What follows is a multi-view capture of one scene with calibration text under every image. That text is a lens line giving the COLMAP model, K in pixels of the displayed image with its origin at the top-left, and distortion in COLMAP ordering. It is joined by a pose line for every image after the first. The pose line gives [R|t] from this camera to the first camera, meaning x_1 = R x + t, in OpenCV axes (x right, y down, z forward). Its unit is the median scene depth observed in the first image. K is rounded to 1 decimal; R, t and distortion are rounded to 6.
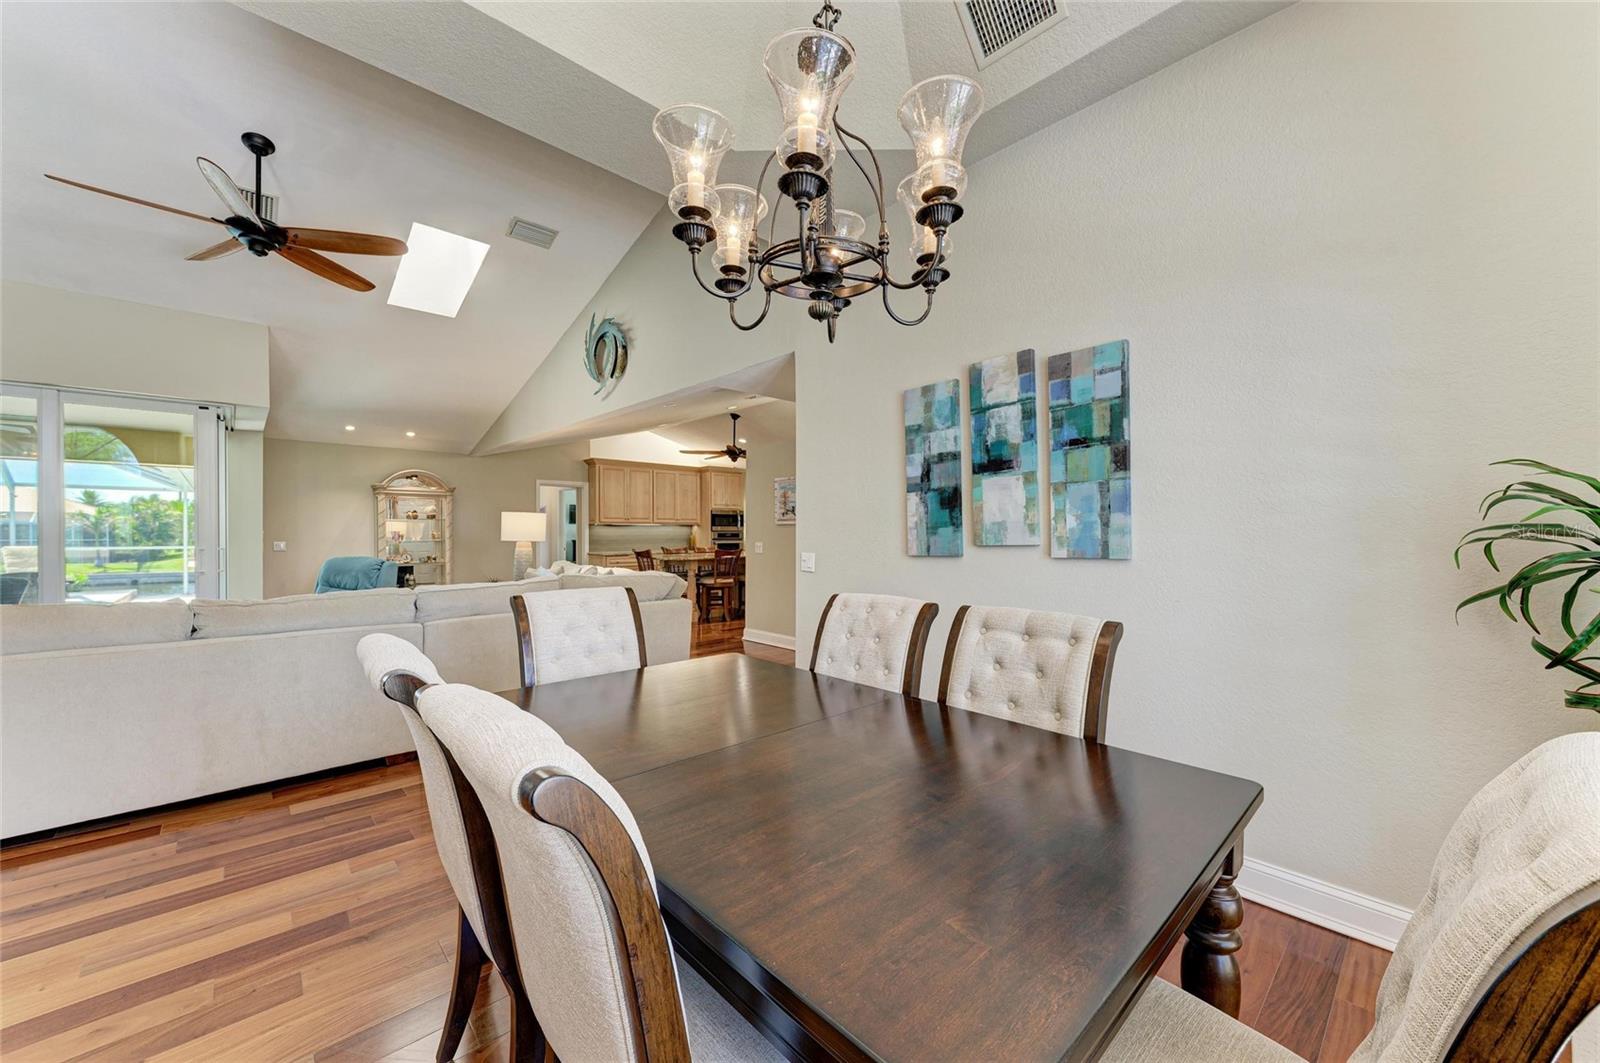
lens RADIAL K [[611.4, 0, 799.3], [0, 611.4, 527.5], [0, 0, 1]] dist [0.018363, -0.002967]
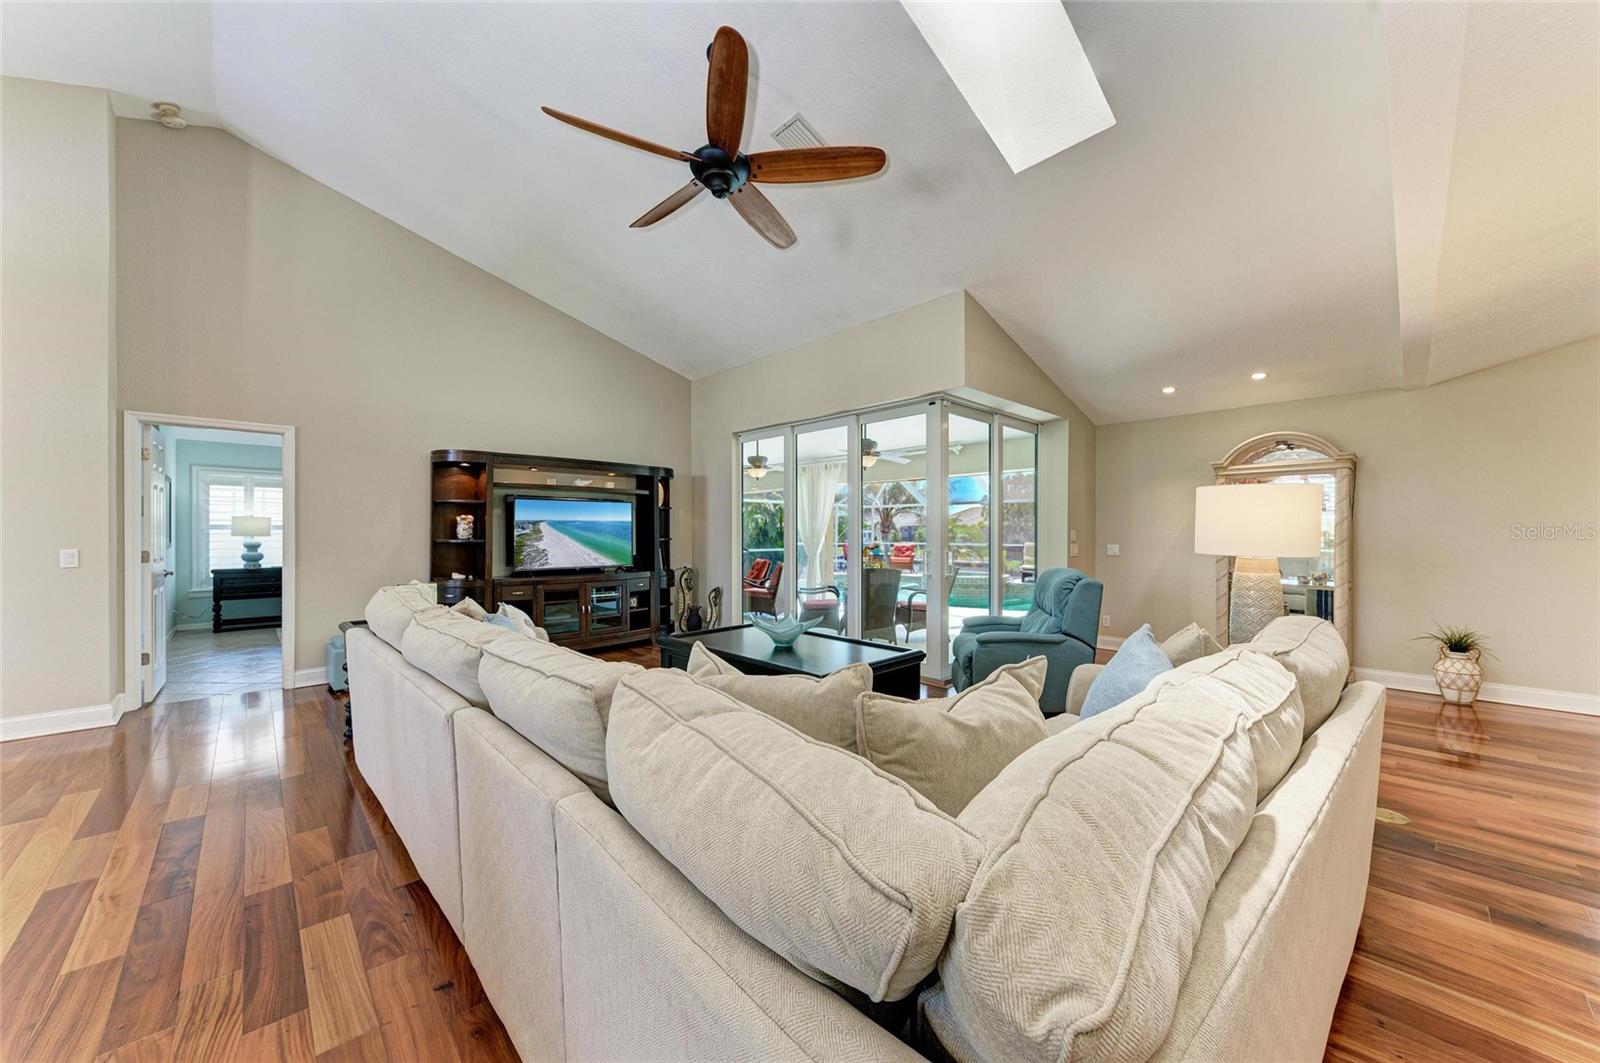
lens RADIAL K [[578.4, 0, 802.3], [0, 578.4, 536.8], [0, 0, 1]] dist [0.008942, -0.002348]
pose [[0.020573, 0.006756, -0.999766, -0.133961], [0.007669, 0.999947, 0.006915, 0.009674], [0.999759, -0.007809, 0.020520, 1.404662]]
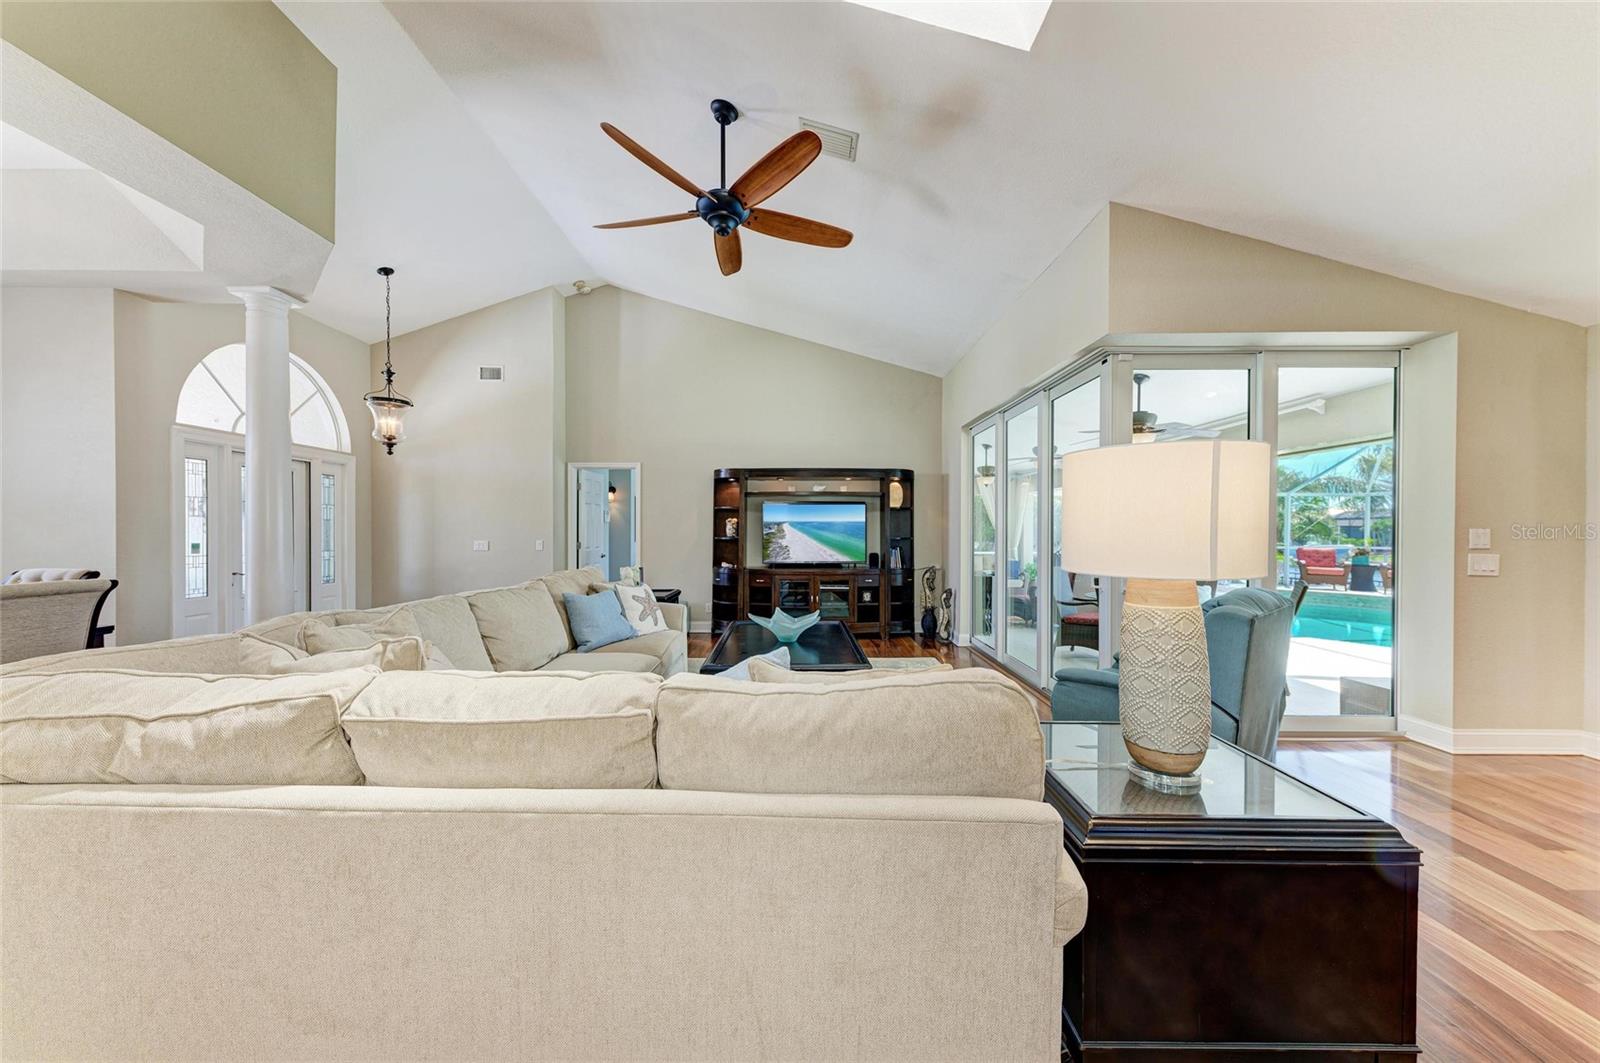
lens RADIAL K [[578.4, 0, 797.4], [0, 578.4, 538.2], [0, 0, 1]] dist [0.008942, -0.002348]
pose [[-0.673696, 0.005185, -0.738991, -0.390229], [0.003384, 0.999987, 0.003931, 0.018680], [0.739001, 0.000147, -0.673704, 2.134807]]
